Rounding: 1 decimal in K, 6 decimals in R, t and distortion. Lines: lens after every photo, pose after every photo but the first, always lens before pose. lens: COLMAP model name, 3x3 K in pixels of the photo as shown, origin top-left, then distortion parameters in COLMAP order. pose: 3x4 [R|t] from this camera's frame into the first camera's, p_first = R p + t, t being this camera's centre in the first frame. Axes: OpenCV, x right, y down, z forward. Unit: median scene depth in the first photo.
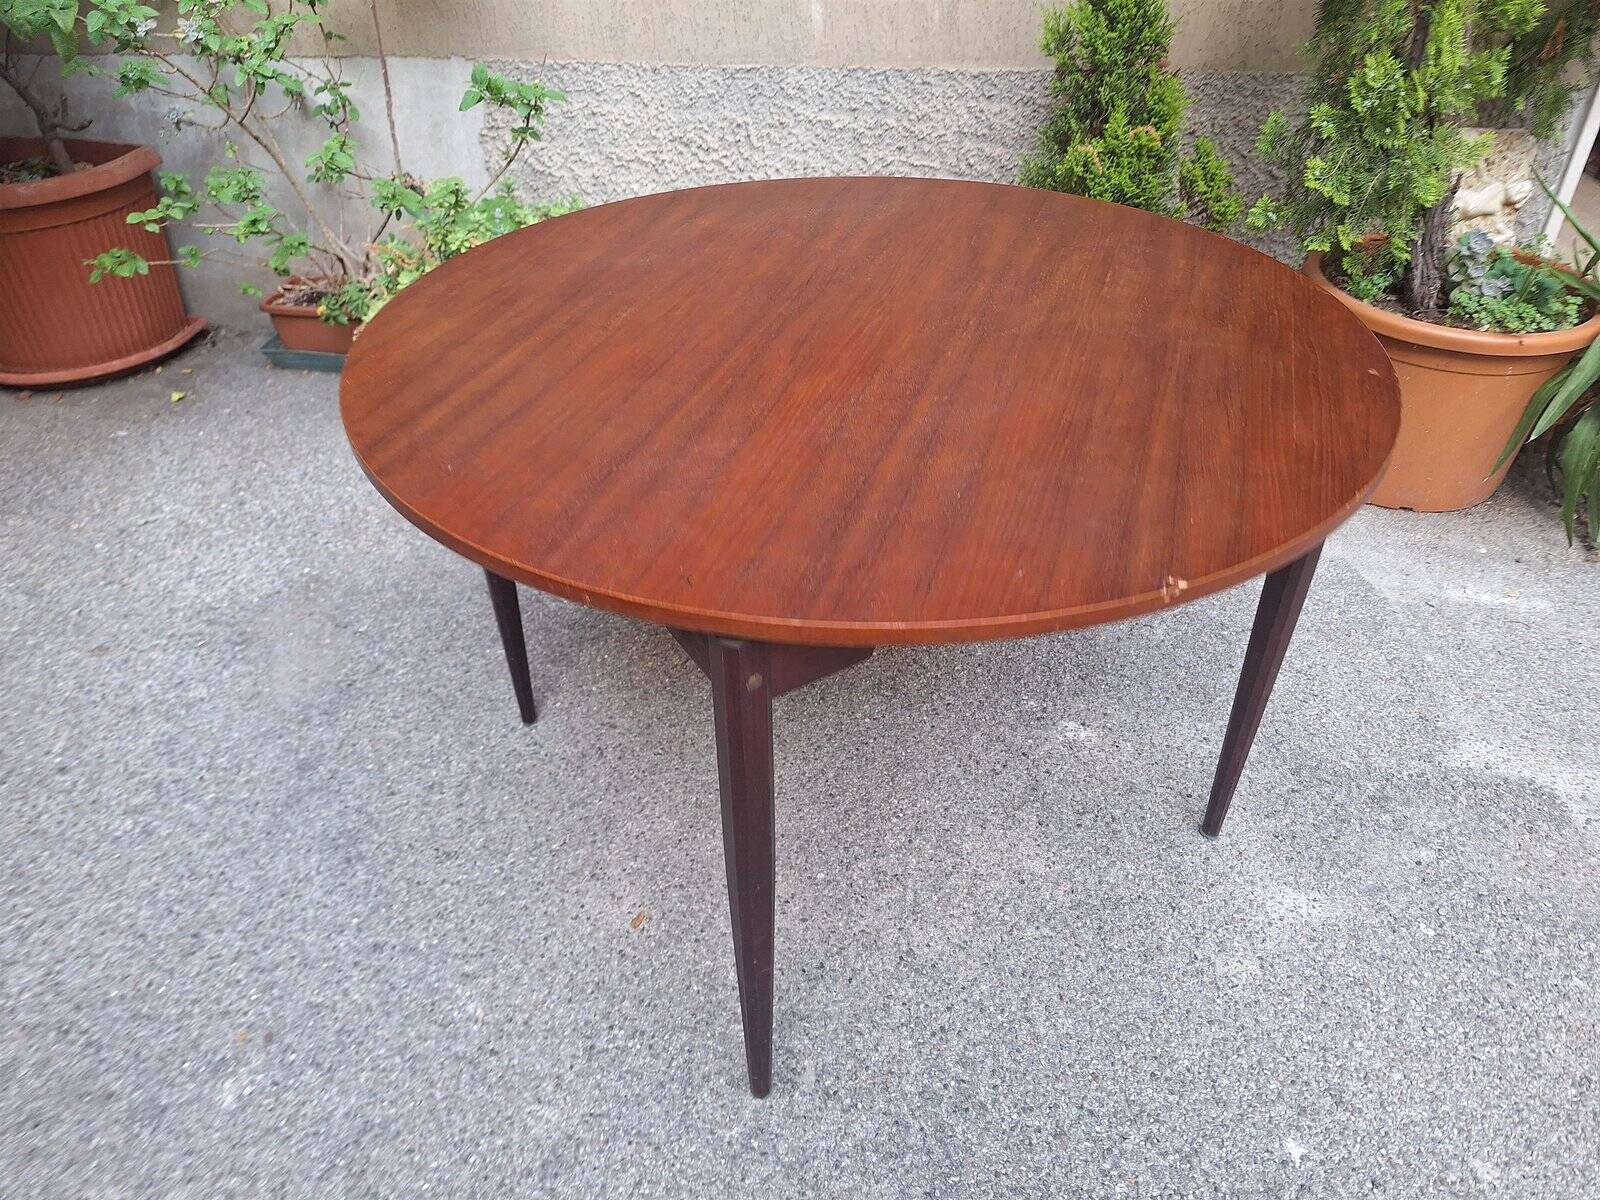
lens RADIAL K [[1105.3, 0, 798.1], [0, 1105.3, 579.0], [0, 0, 1]] dist [0.045890, -0.054431]
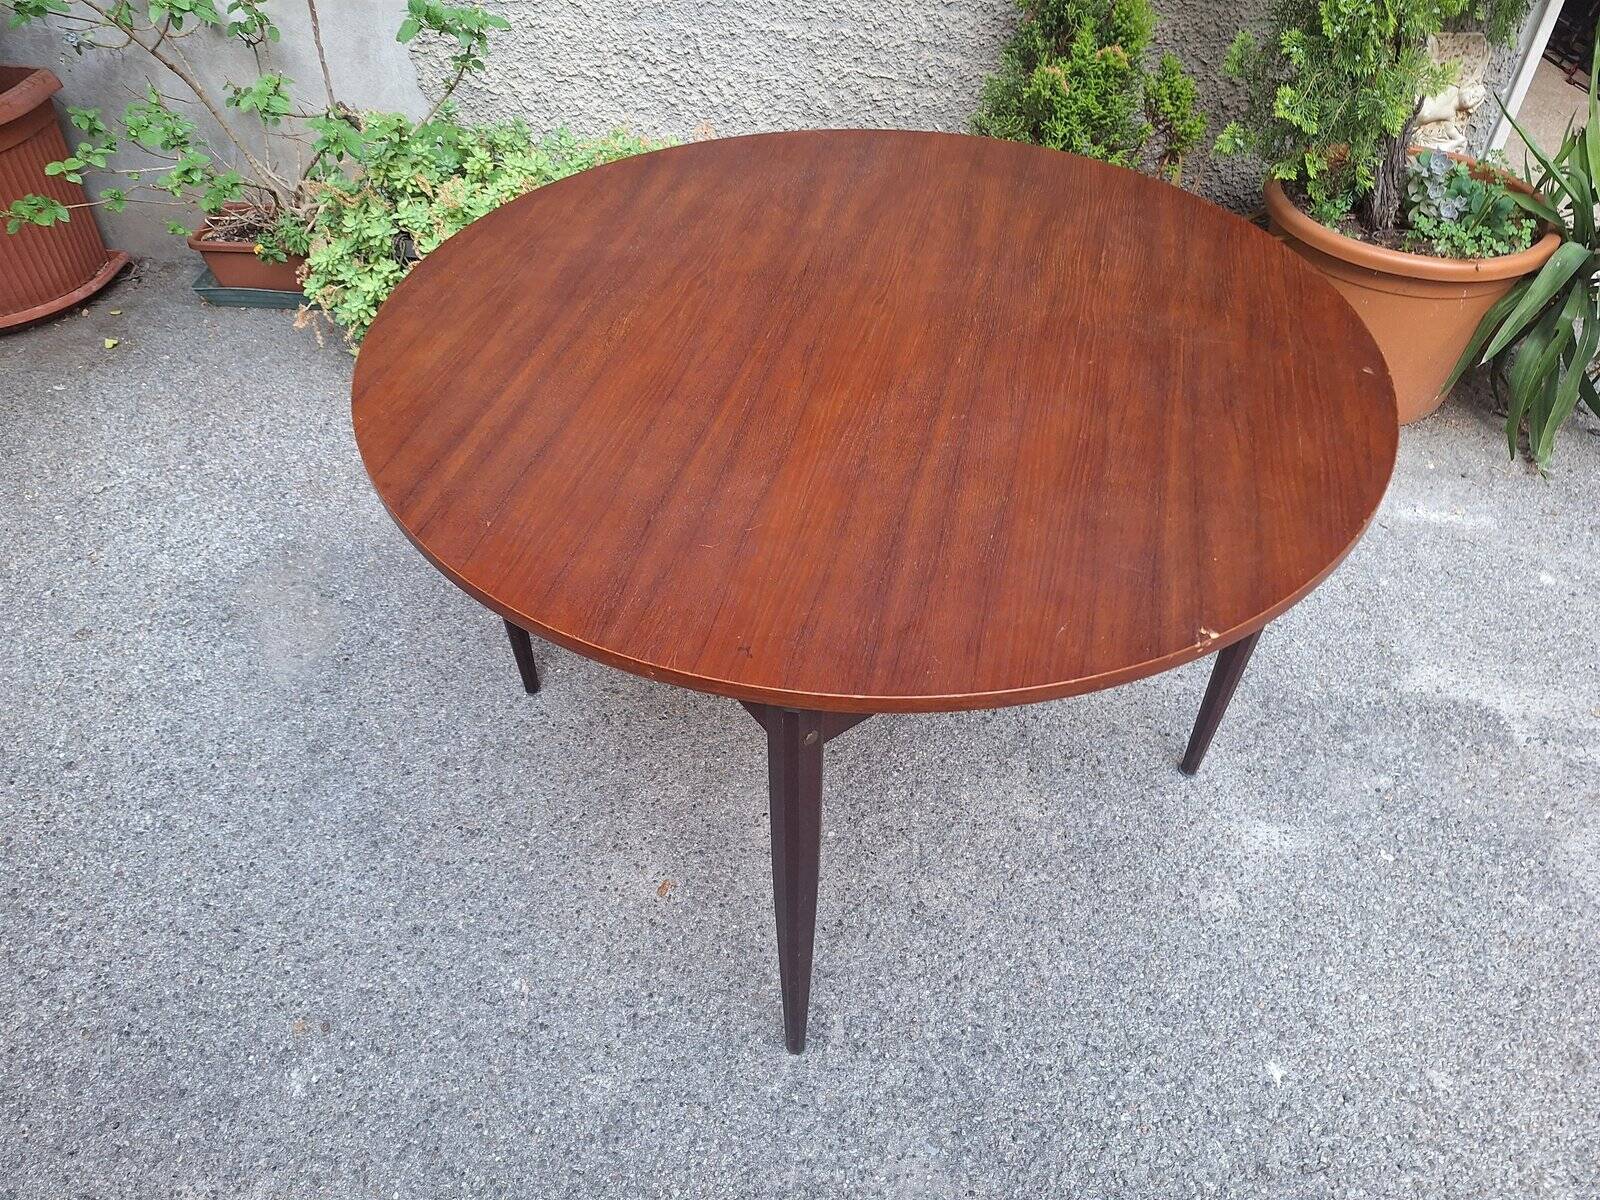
lens RADIAL K [[1105.3, 0, 785.6], [0, 1105.3, 578.6], [0, 0, 1]] dist [0.045890, -0.054431]
pose [[0.997582, -0.046079, 0.052024, -0.069663], [0.038868, 0.990491, 0.131975, -0.121898], [-0.057611, -0.129634, 0.989887, -0.015577]]
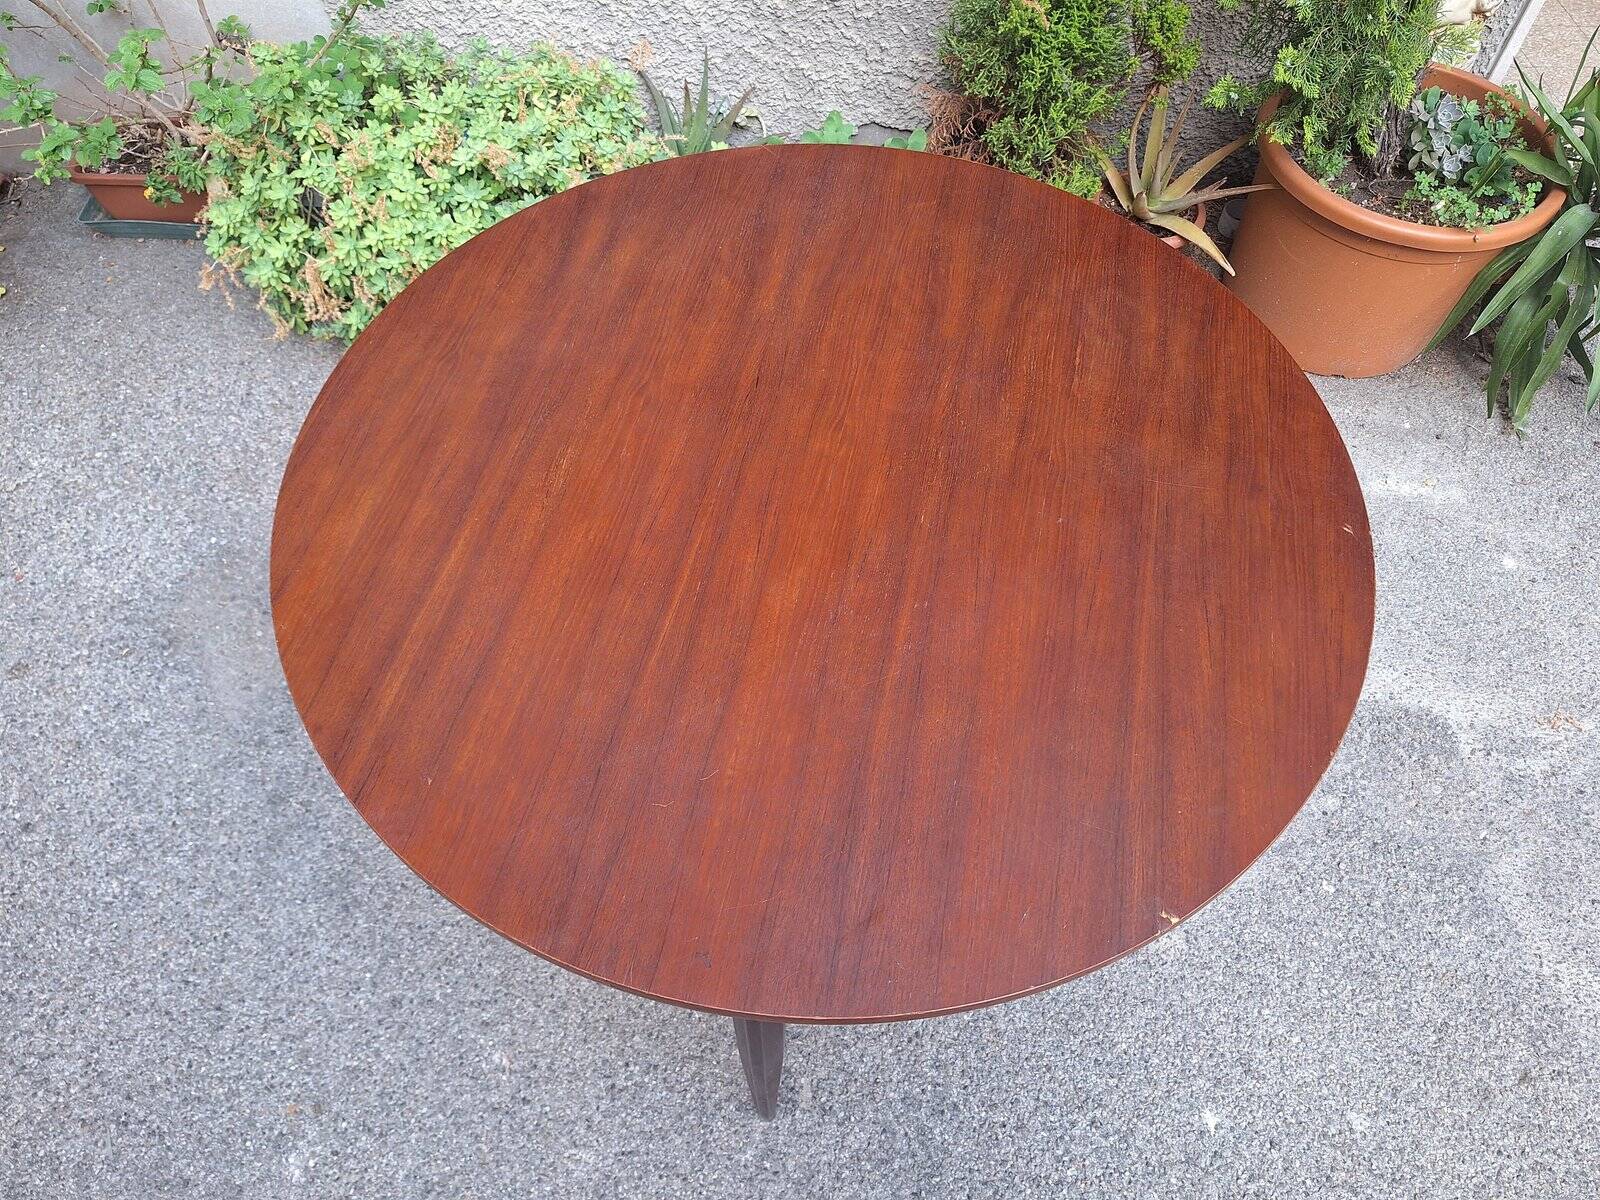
lens RADIAL K [[1105.3, 0, 793.6], [0, 1105.3, 570.9], [0, 0, 1]] dist [0.045890, -0.054431]
pose [[0.993800, -0.082785, 0.074210, -0.039532], [0.052841, 0.938991, 0.339858, -0.406745], [-0.097818, -0.333829, 0.937544, 0.087623]]
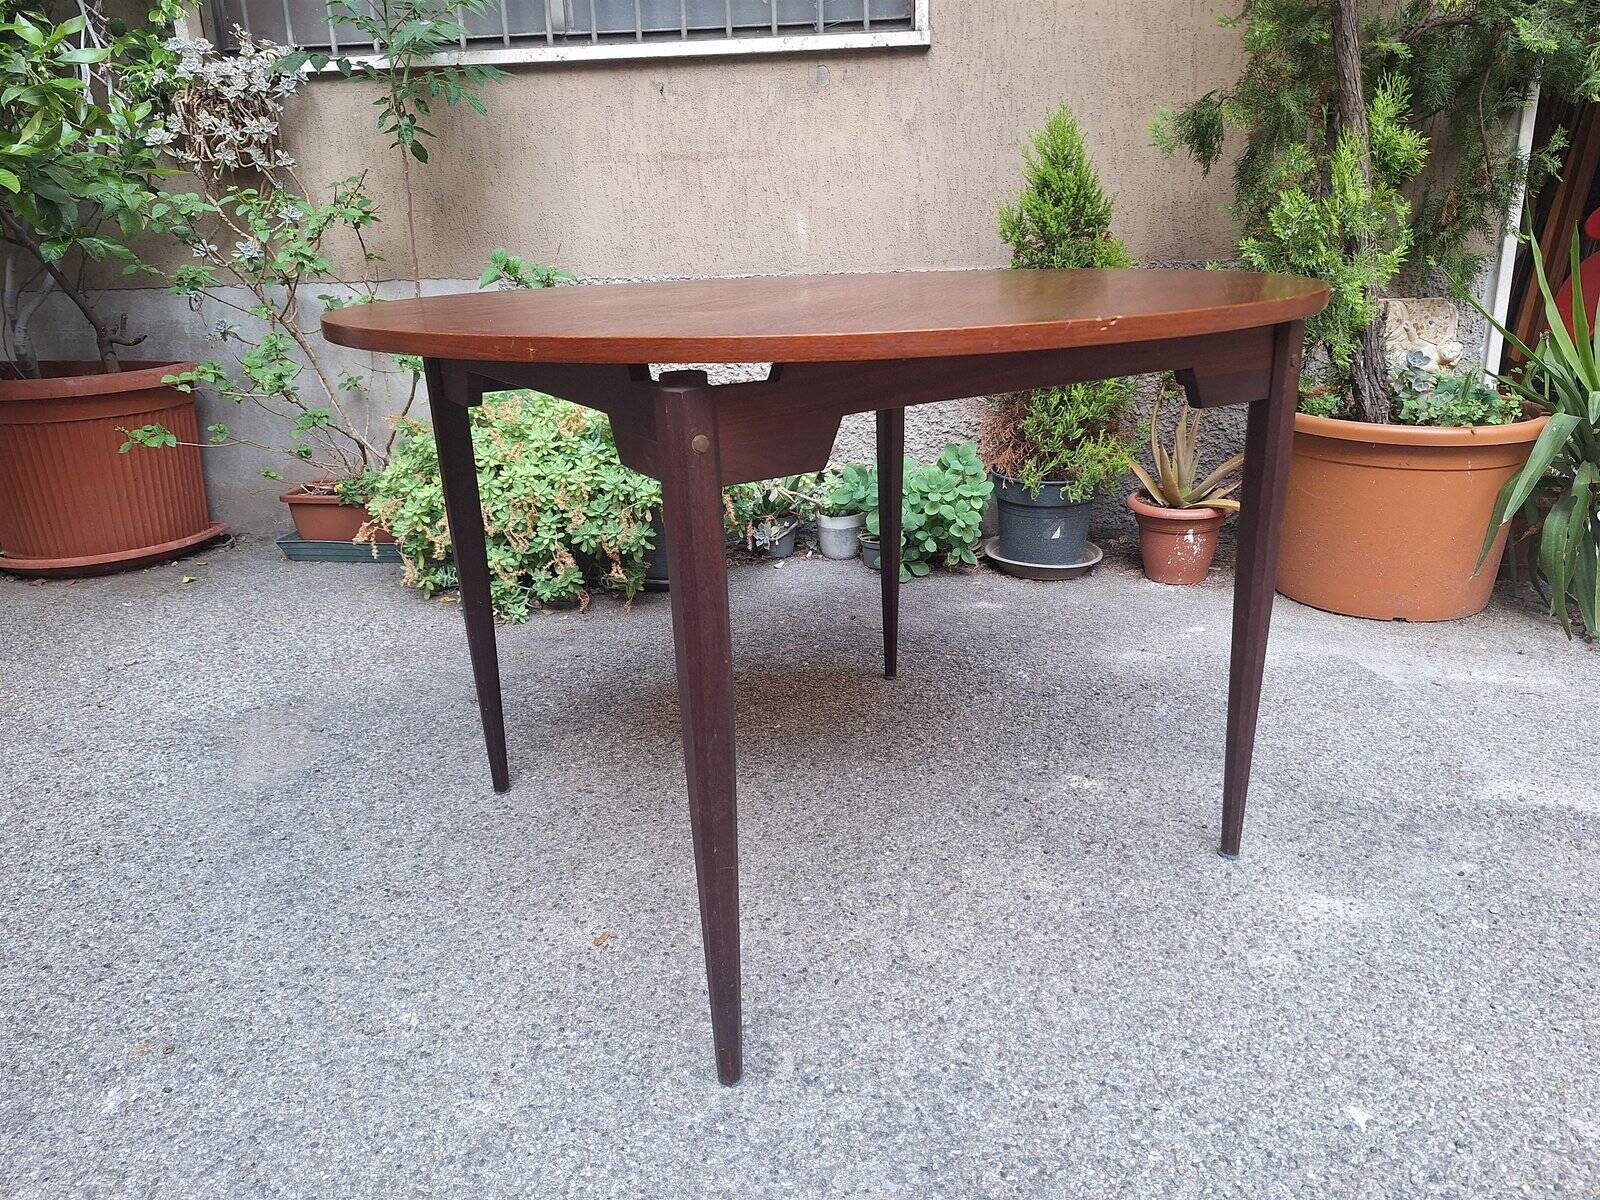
lens RADIAL K [[1105.3, 0, 814.3], [0, 1105.3, 595.5], [0, 0, 1]] dist [0.045890, -0.054431]
pose [[0.999726, -0.023342, -0.001877, 0.036685], [0.021657, 0.952091, -0.305046, 0.323700], [0.008908, 0.304922, 0.952336, 0.060234]]
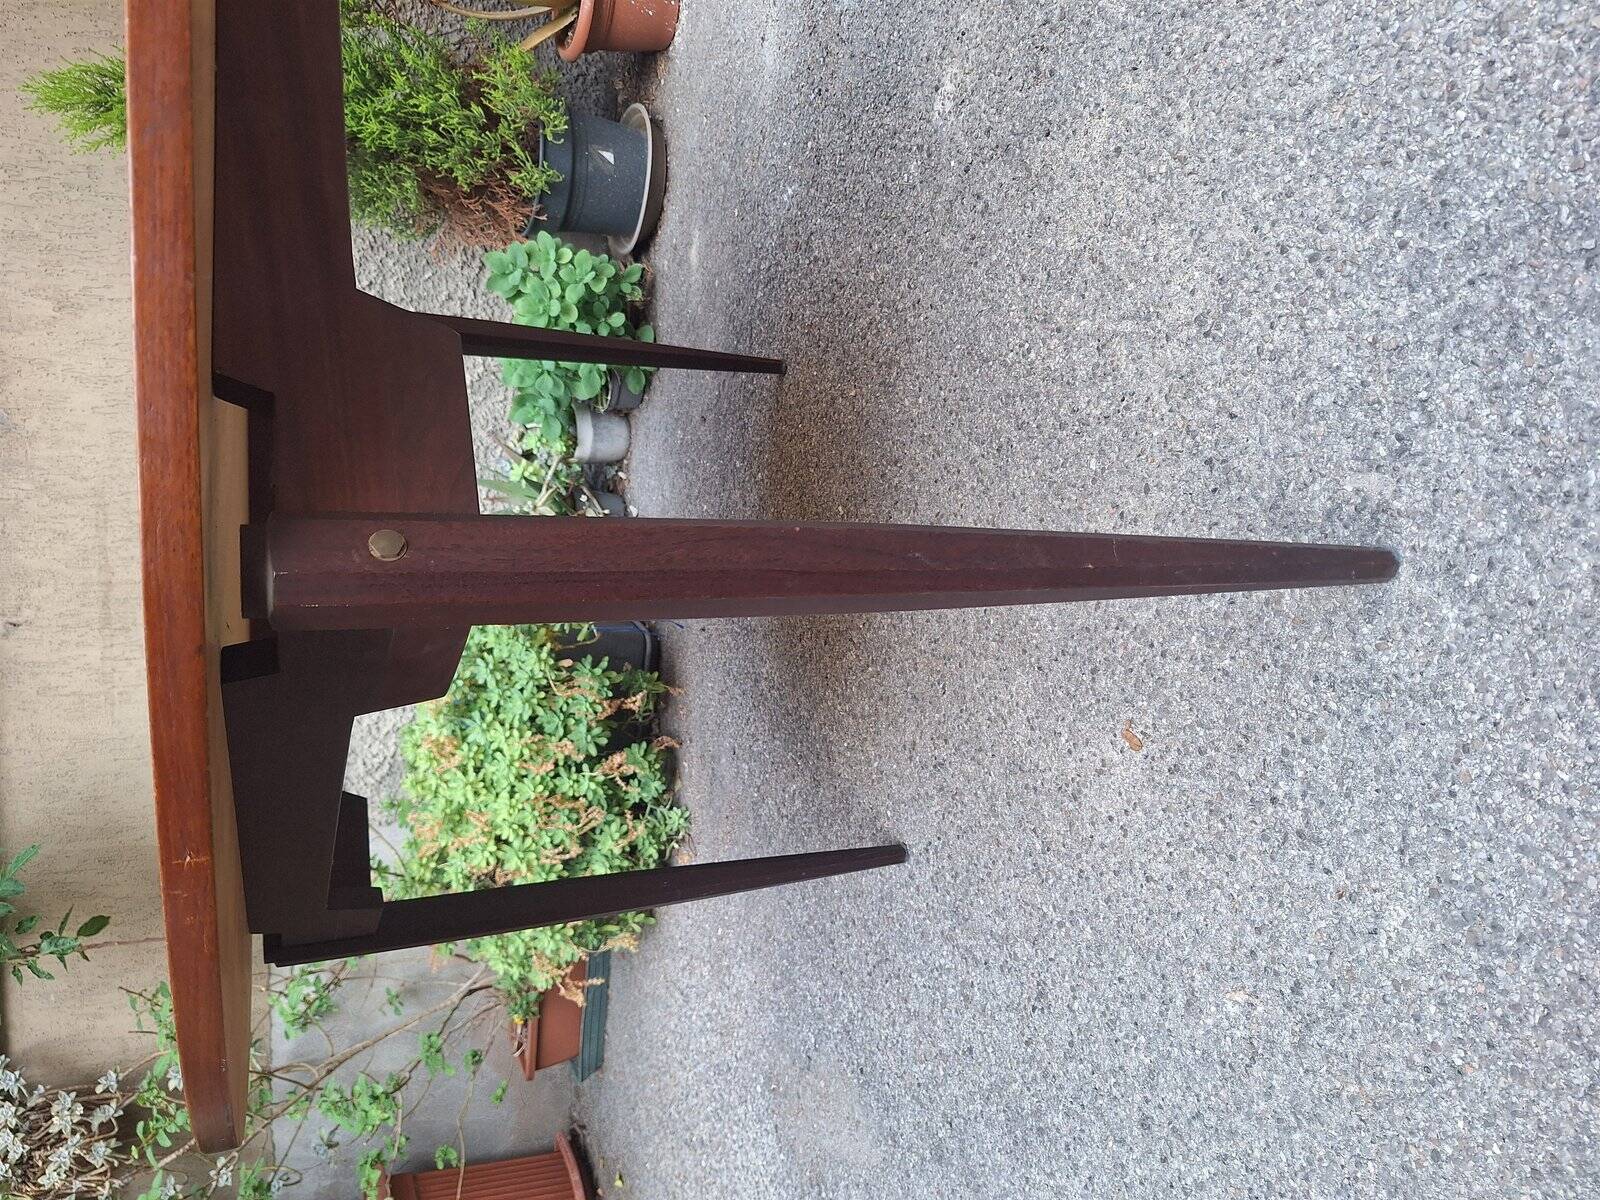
lens RADIAL K [[1105.3, 0, 812.7], [0, 1105.3, 600.4], [0, 0, 1]] dist [0.045890, -0.054431]
pose [[0.033883, -0.995929, -0.083533, -0.011468], [0.983358, 0.048148, -0.175183, 0.233752], [0.178492, -0.076207, 0.980986, 0.321703]]
